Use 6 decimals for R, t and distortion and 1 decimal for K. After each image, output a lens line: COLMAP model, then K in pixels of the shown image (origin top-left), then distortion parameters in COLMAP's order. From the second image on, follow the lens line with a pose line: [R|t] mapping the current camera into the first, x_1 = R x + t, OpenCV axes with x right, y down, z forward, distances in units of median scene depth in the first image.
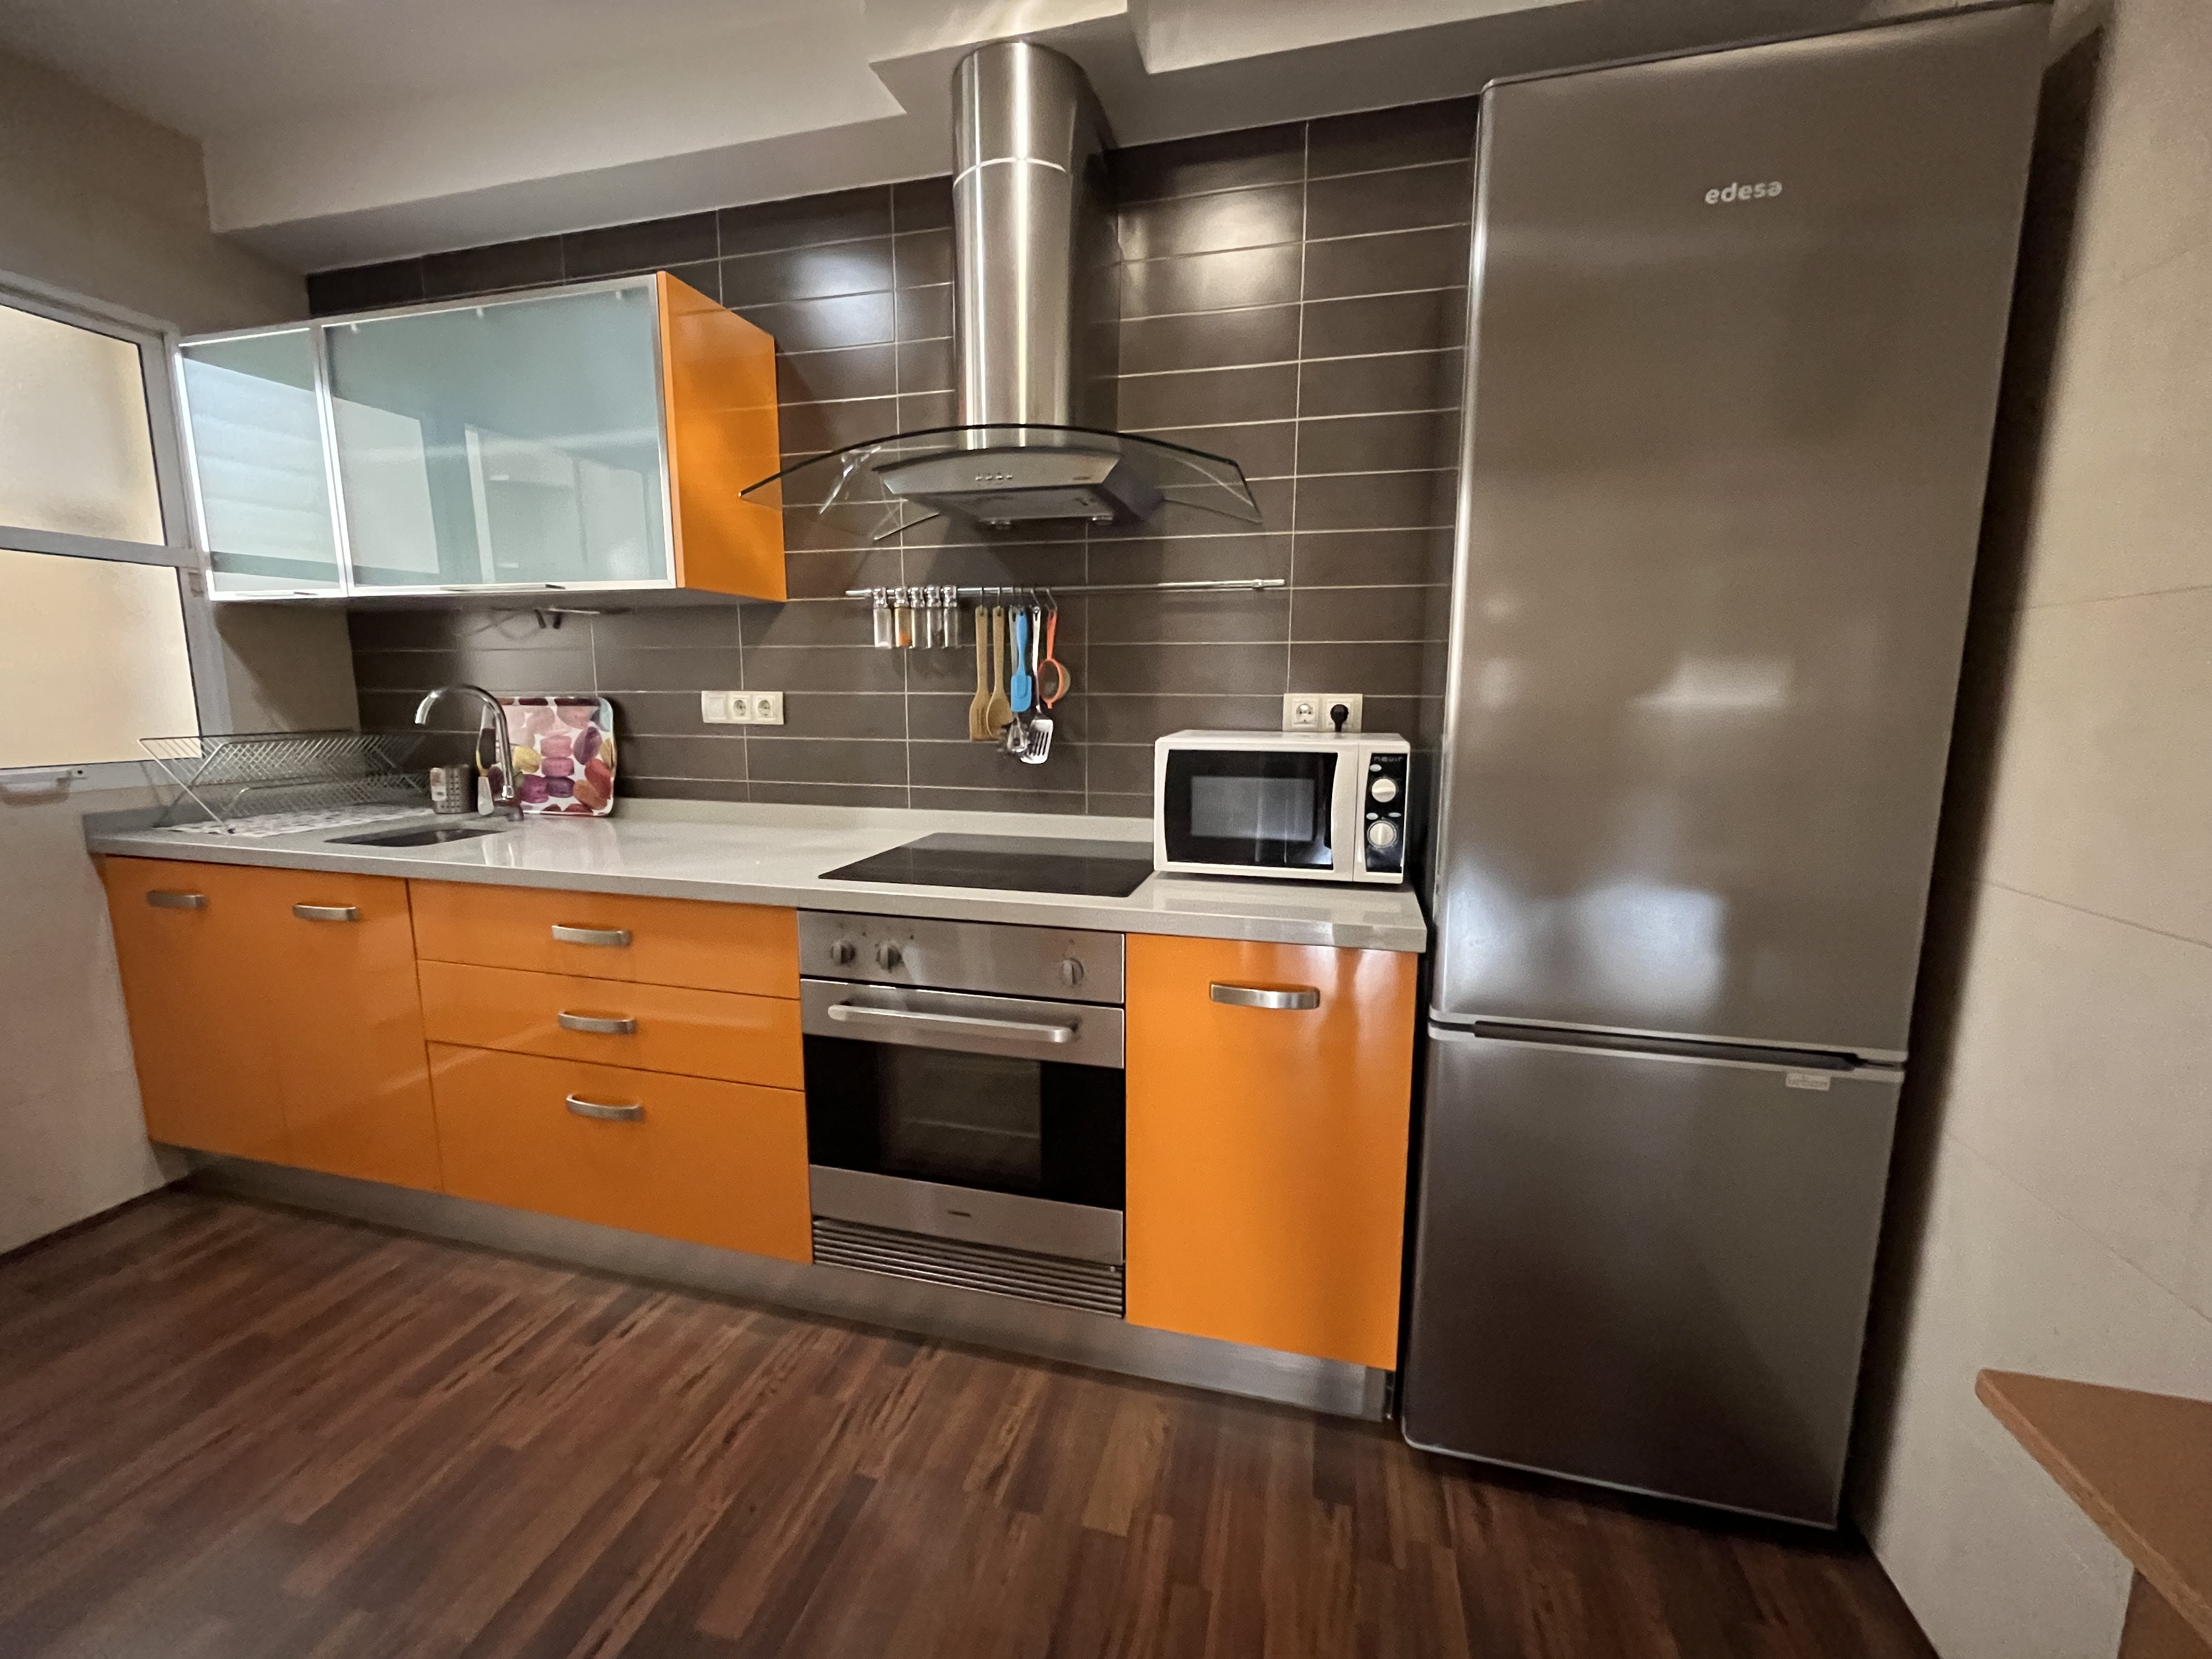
lens RADIAL K [[894.2, 0, 1101.1], [0, 894.2, 829.4], [0, 0, 1]] dist [-0.002716, -0.001051]
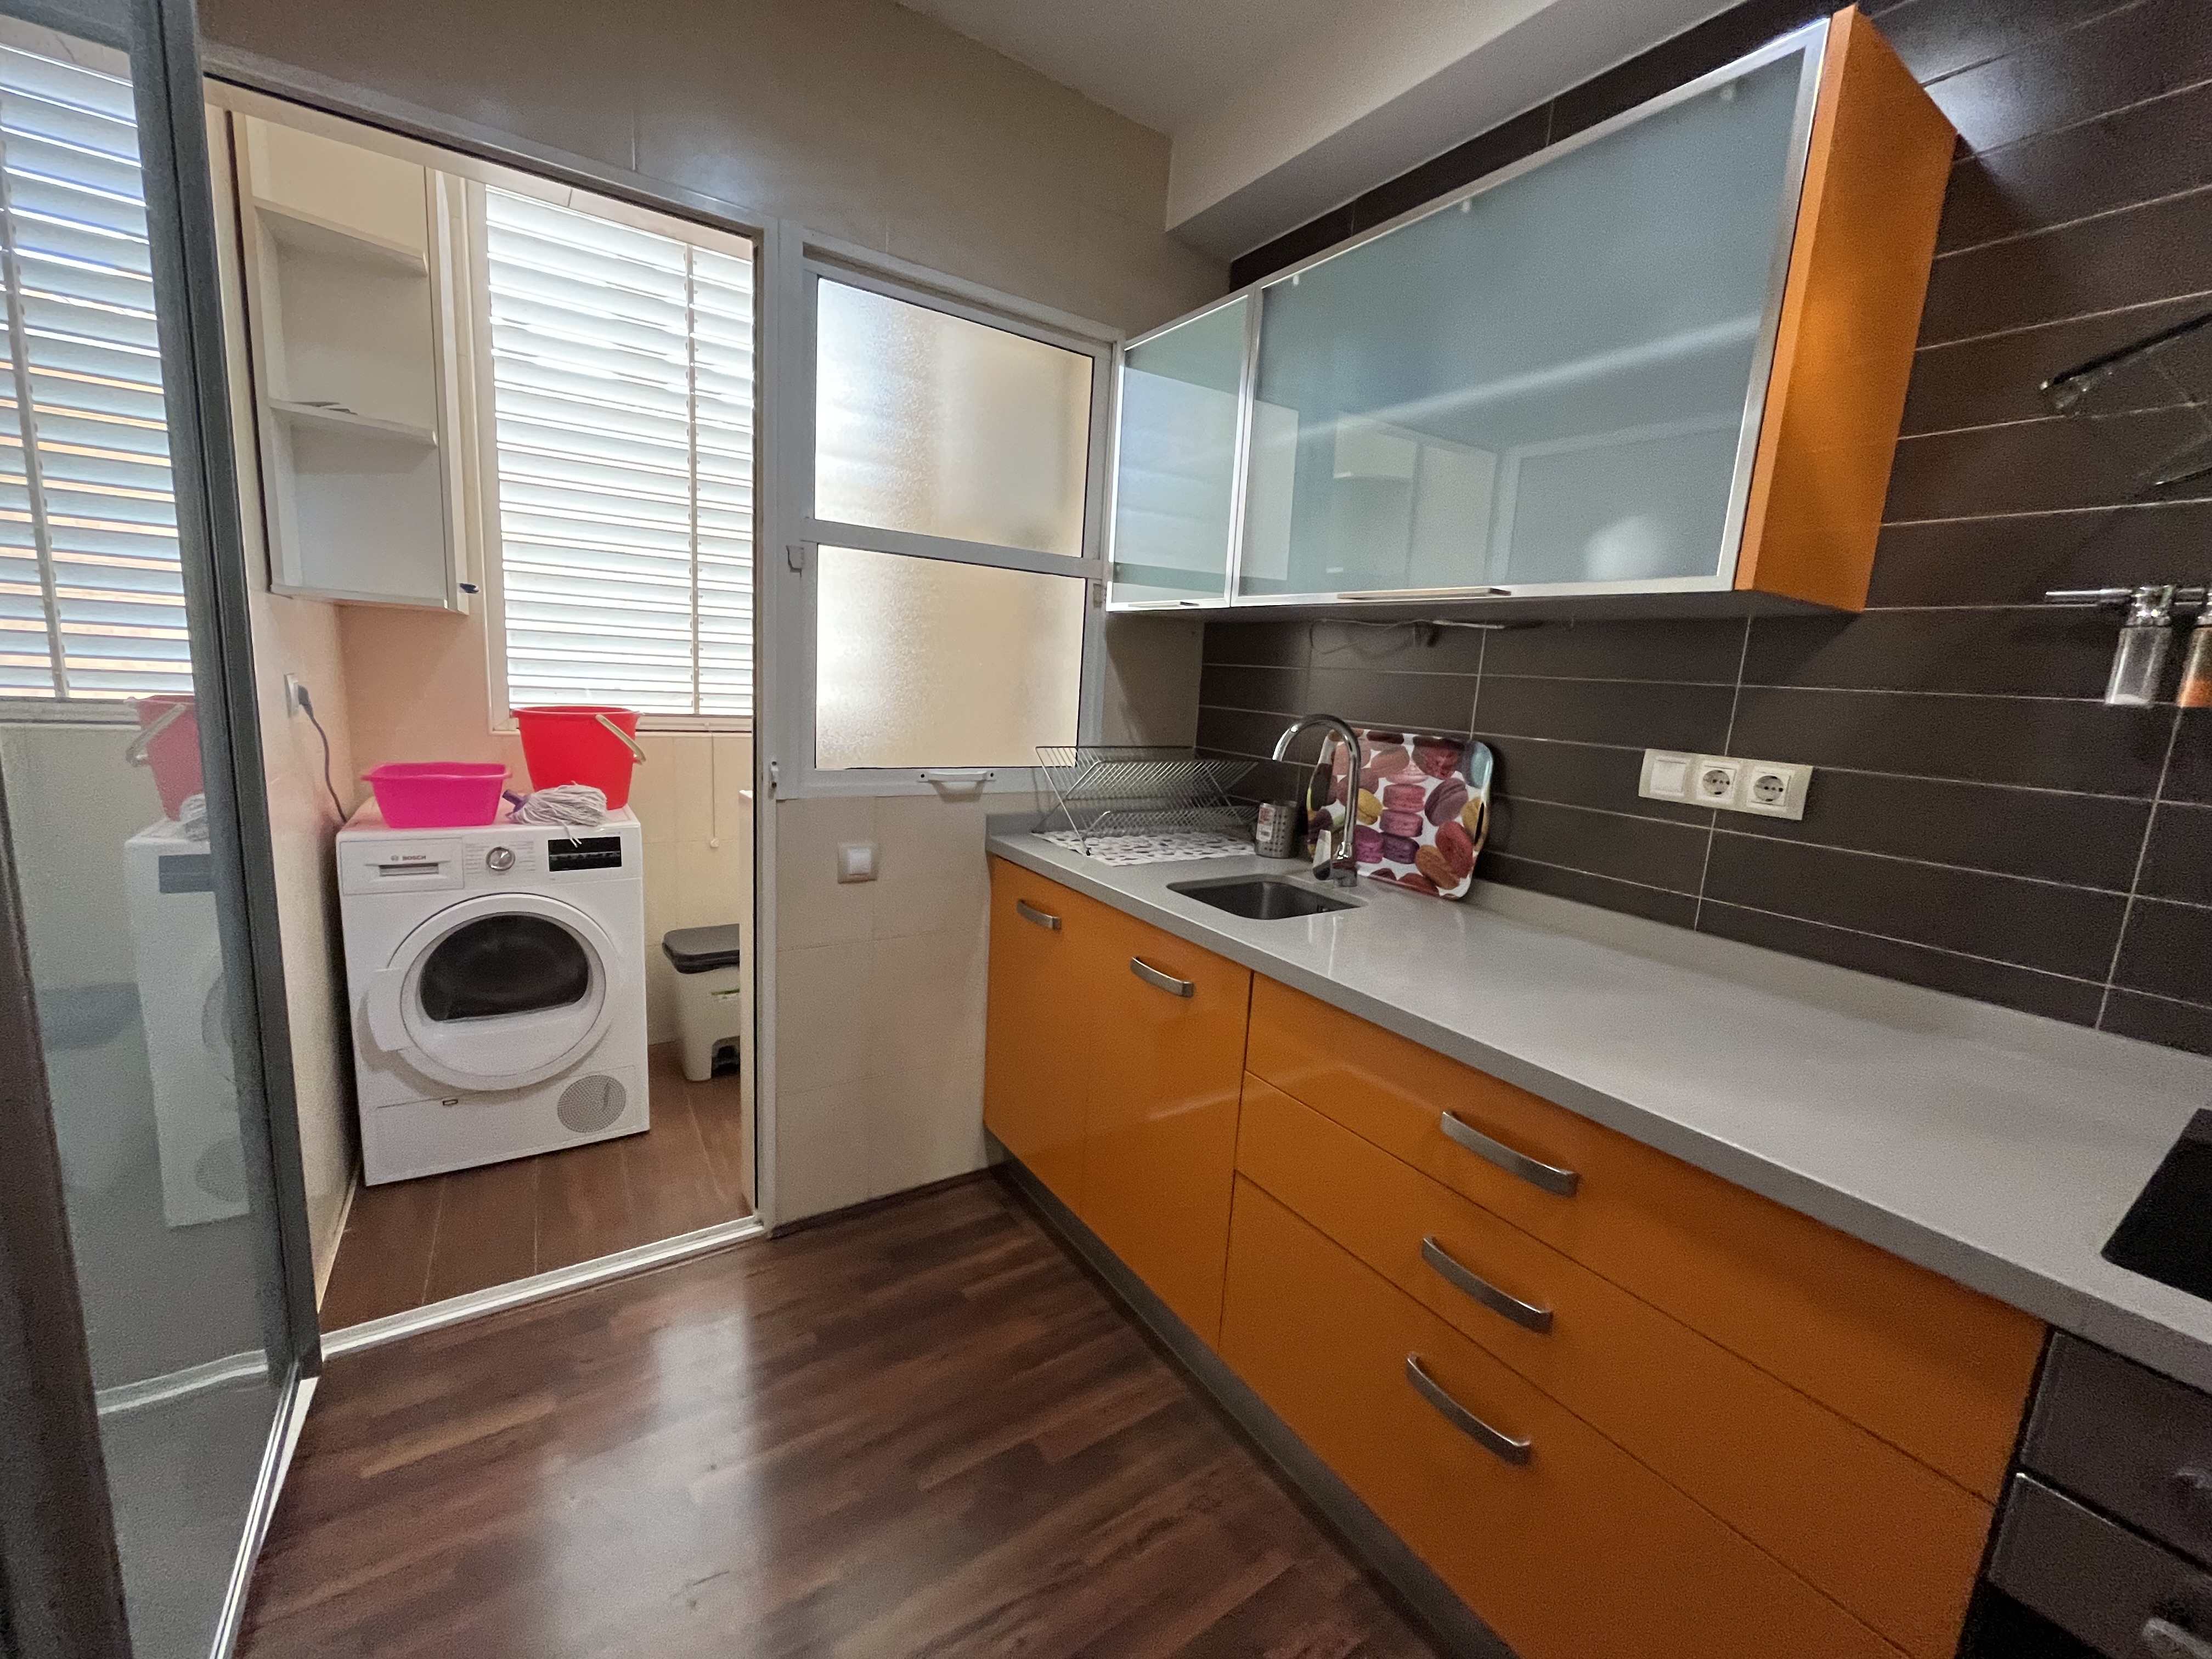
lens RADIAL K [[894.2, 0, 1107.7], [0, 894.2, 825.0], [0, 0, 1]] dist [-0.002716, -0.001051]
pose [[0.746836, 0.150561, -0.647741, -0.321992], [-0.154912, 0.986625, 0.050720, -0.074886], [0.646714, 0.062463, 0.760171, 0.263461]]
